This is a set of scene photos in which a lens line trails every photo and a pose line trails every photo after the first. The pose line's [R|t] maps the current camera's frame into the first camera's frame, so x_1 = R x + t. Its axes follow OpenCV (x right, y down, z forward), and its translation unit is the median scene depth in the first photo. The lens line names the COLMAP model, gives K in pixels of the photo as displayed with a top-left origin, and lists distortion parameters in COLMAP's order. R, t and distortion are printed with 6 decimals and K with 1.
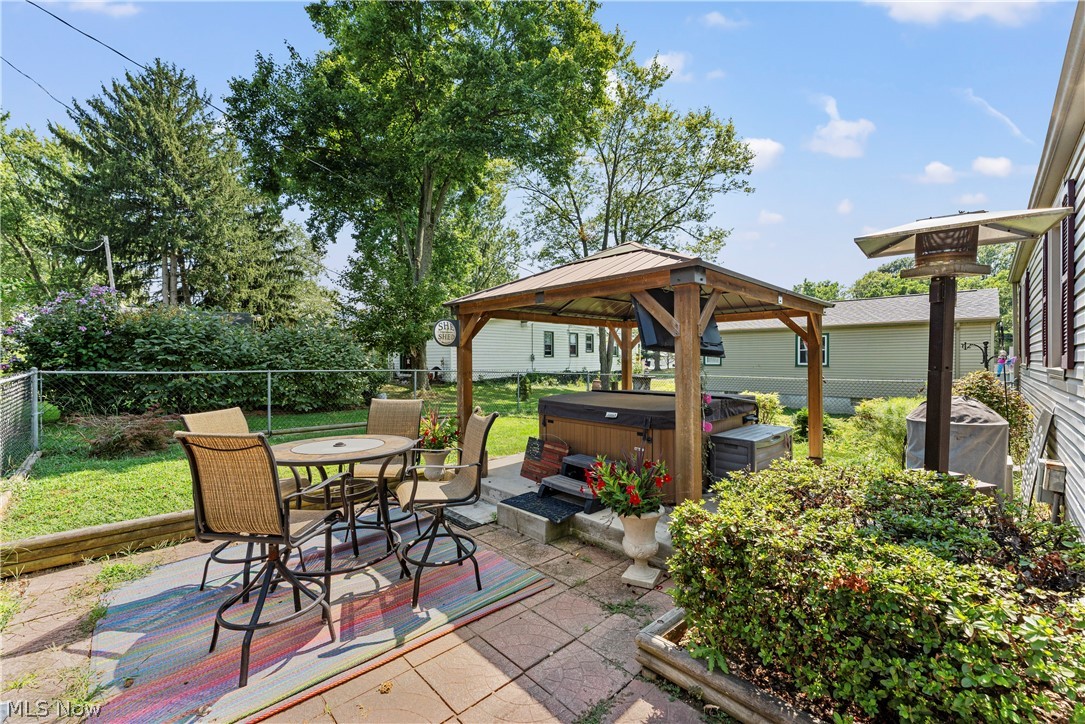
lens RADIAL K [[437.9, 0, 537.1], [0, 437.9, 373.7], [0, 0, 1]] dist [-0.000616, 0.000316]
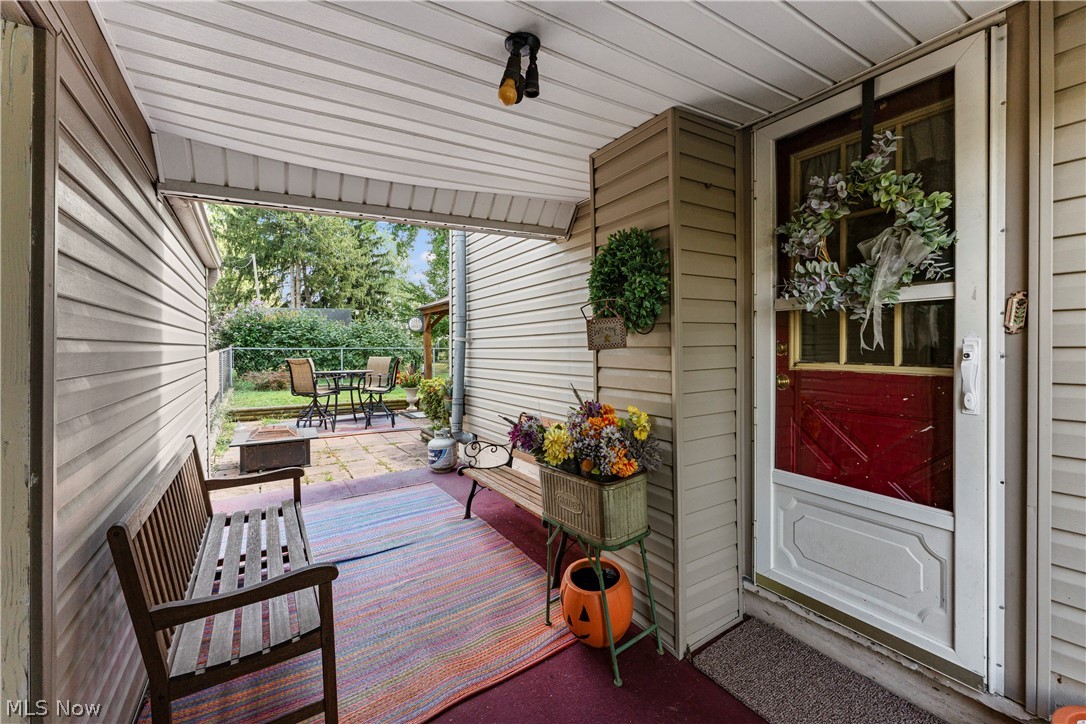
lens RADIAL K [[438.3, 0, 537.6], [0, 438.3, 373.7], [0, 0, 1]] dist [-0.000616, 0.000316]
pose [[0.979512, 0.005920, -0.201298, 0.125593], [0.000504, 0.999493, 0.031842, 0.010014], [0.201385, -0.031291, 0.979012, -0.135692]]
